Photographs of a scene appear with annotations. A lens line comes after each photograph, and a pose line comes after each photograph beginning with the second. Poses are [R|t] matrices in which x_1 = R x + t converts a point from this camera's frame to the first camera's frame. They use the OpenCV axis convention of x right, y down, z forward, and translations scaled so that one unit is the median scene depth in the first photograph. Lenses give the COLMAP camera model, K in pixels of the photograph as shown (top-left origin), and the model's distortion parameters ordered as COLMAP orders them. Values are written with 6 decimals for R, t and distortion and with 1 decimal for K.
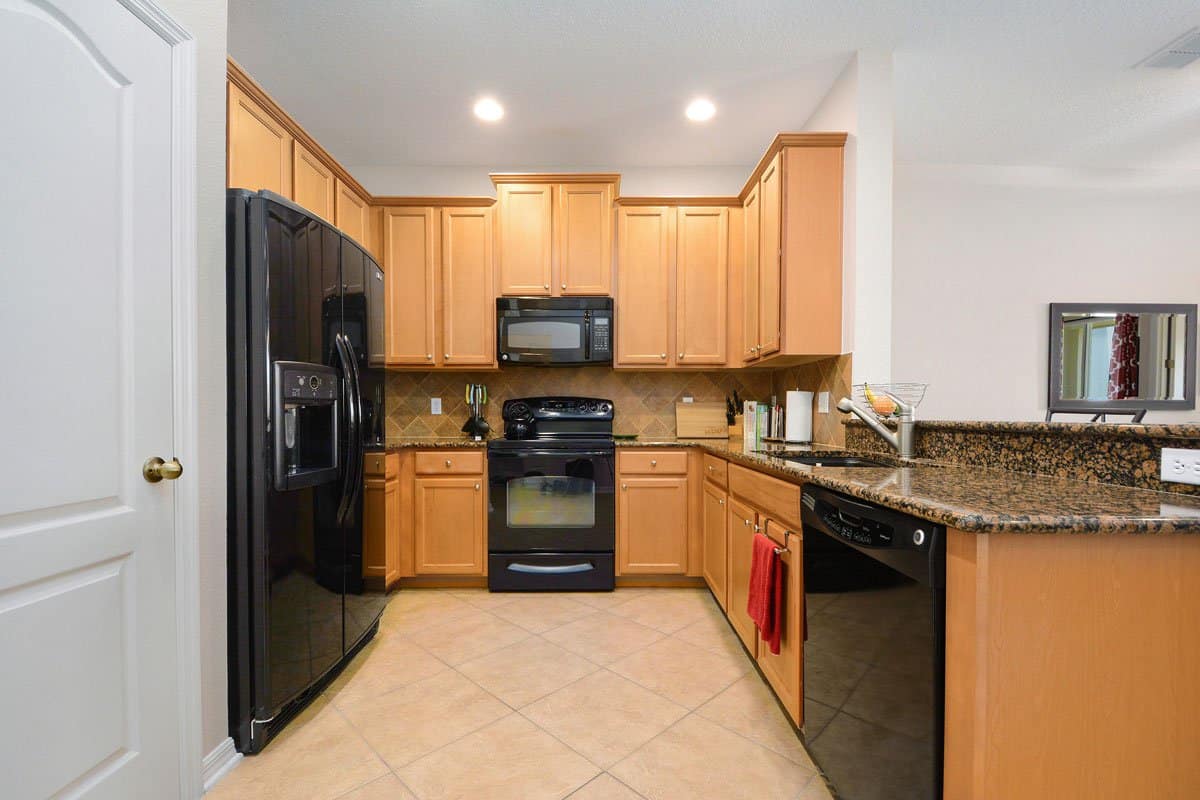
lens RADIAL K [[527.7, 0, 599.2], [0, 527.7, 412.2], [0, 0, 1]] dist [-0.000420, -0.006733]
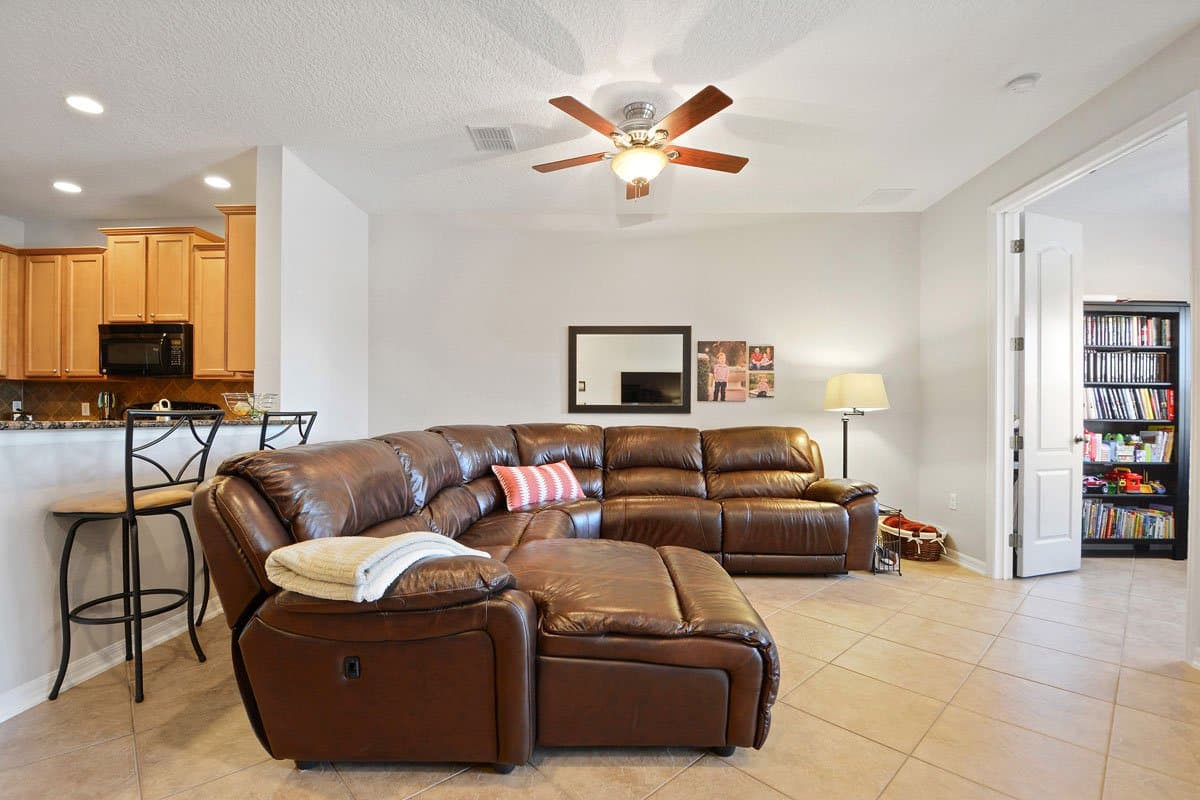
lens RADIAL K [[527.7, 0, 583.5], [0, 527.7, 418.9], [0, 0, 1]] dist [-0.000420, -0.006733]
pose [[0.998730, 0.001670, -0.050348, 1.031280], [-0.002029, 0.999973, -0.007081, 0.019556], [0.050335, 0.007174, 0.998707, -0.214067]]
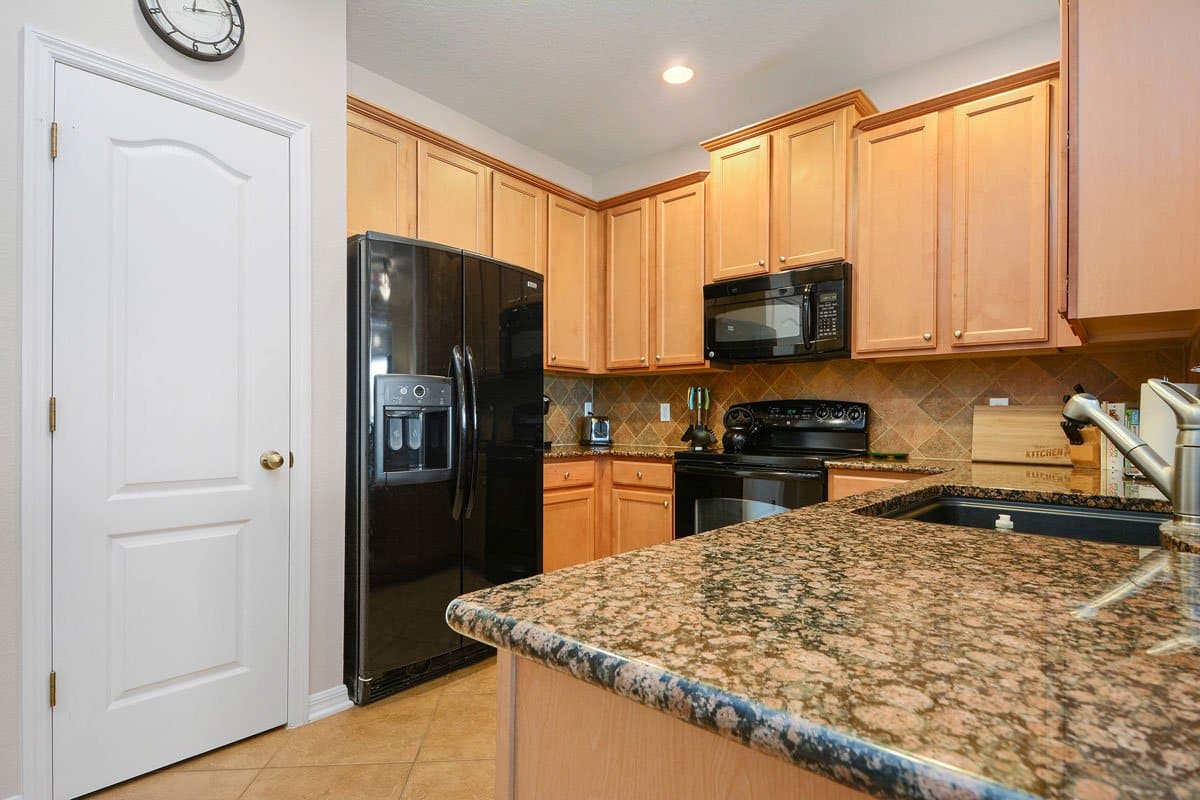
lens RADIAL K [[600.0, 0, 592.7], [0, 600.0, 409.8], [0, 0, 1]] dist [0.018974, -0.009577]
pose [[0.755794, -0.005054, -0.654790, 0.301167], [-0.005957, 0.999876, -0.014593, 0.000038], [0.654782, 0.014930, 0.755670, 0.144506]]
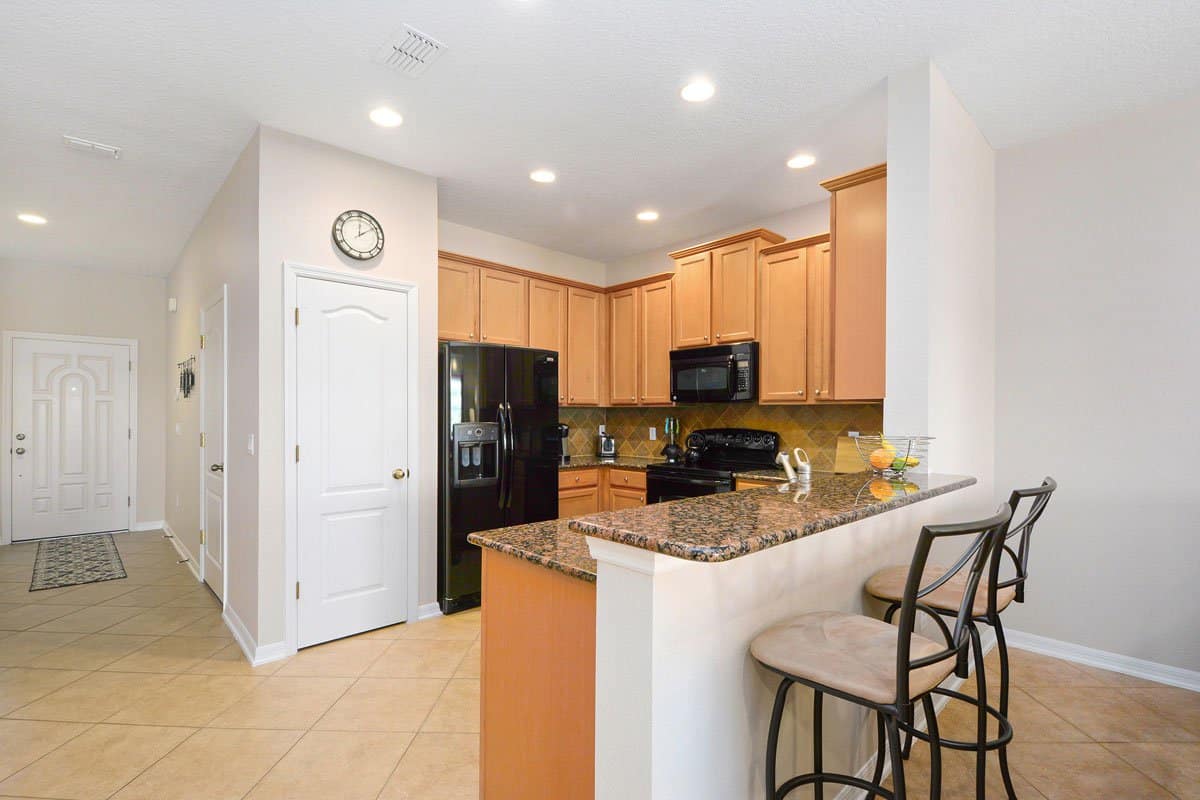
lens RADIAL K [[527.7, 0, 594.9], [0, 527.7, 409.3], [0, 0, 1]] dist [-0.000420, -0.006733]
pose [[0.689670, -0.009437, -0.724062, 0.586145], [-0.002373, 0.999880, -0.015293, -0.056310], [0.724120, 0.012265, 0.689565, -0.003489]]
